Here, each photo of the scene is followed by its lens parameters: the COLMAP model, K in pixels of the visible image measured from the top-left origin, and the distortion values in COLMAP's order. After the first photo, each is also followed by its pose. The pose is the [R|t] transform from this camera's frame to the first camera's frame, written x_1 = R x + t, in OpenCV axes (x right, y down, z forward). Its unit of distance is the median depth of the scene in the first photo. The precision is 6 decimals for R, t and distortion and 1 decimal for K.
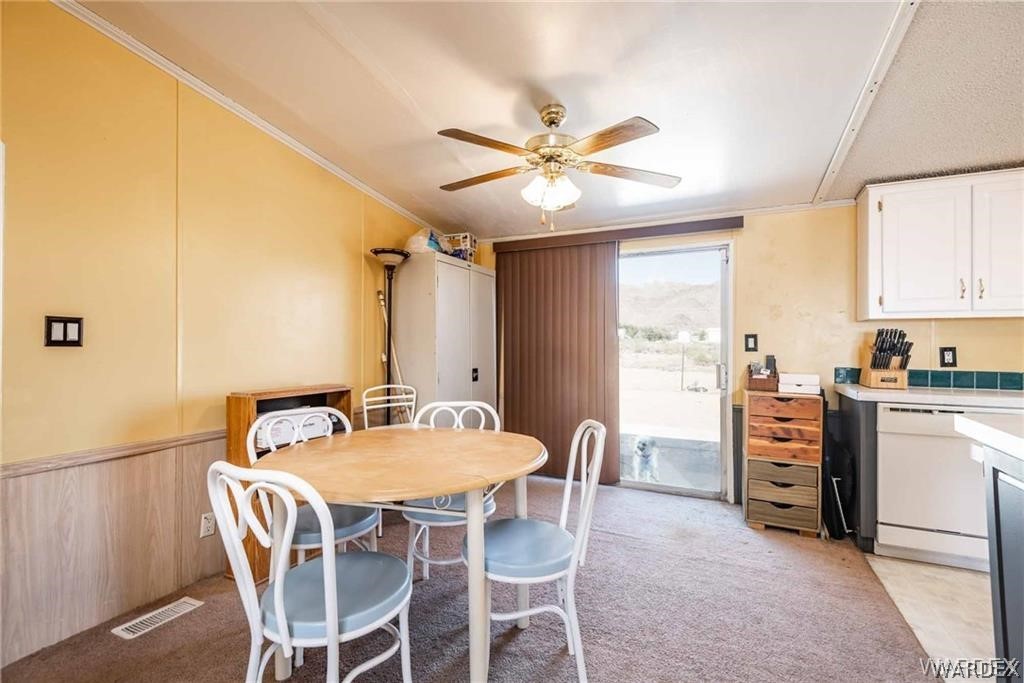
lens RADIAL K [[461.7, 0, 513.7], [0, 461.7, 350.4], [0, 0, 1]] dist [0.007481, -0.007871]
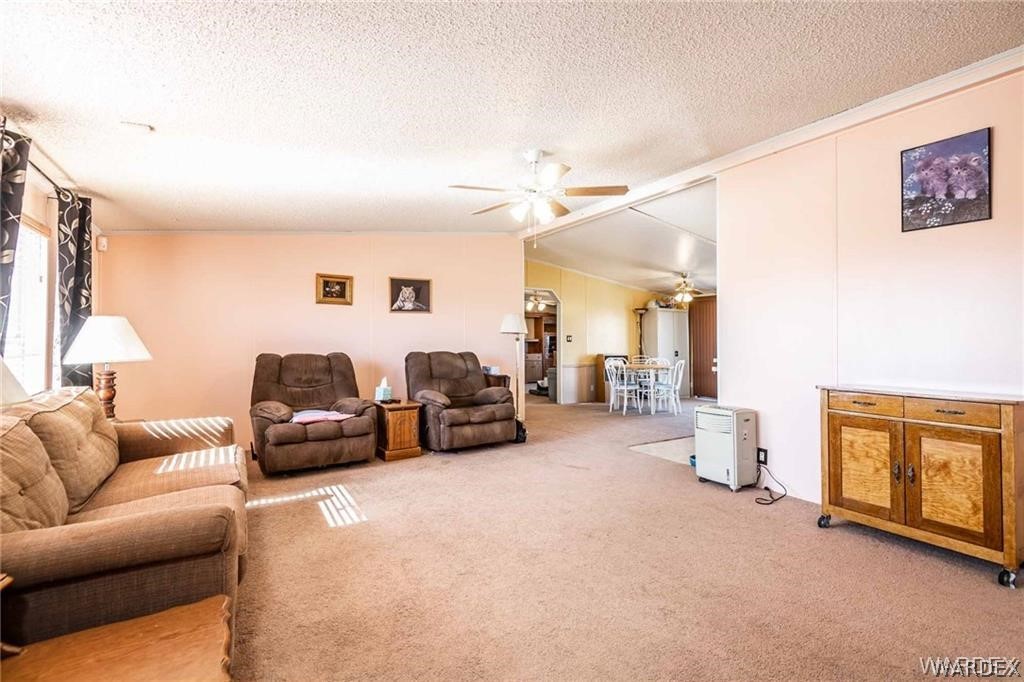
lens RADIAL K [[461.7, 0, 518.1], [0, 461.7, 336.3], [0, 0, 1]] dist [0.007481, -0.007871]
pose [[0.844792, -0.002584, -0.535089, 0.591506], [-0.008527, 0.999796, -0.018291, 0.014138], [0.535027, 0.020015, 0.844598, -1.741062]]
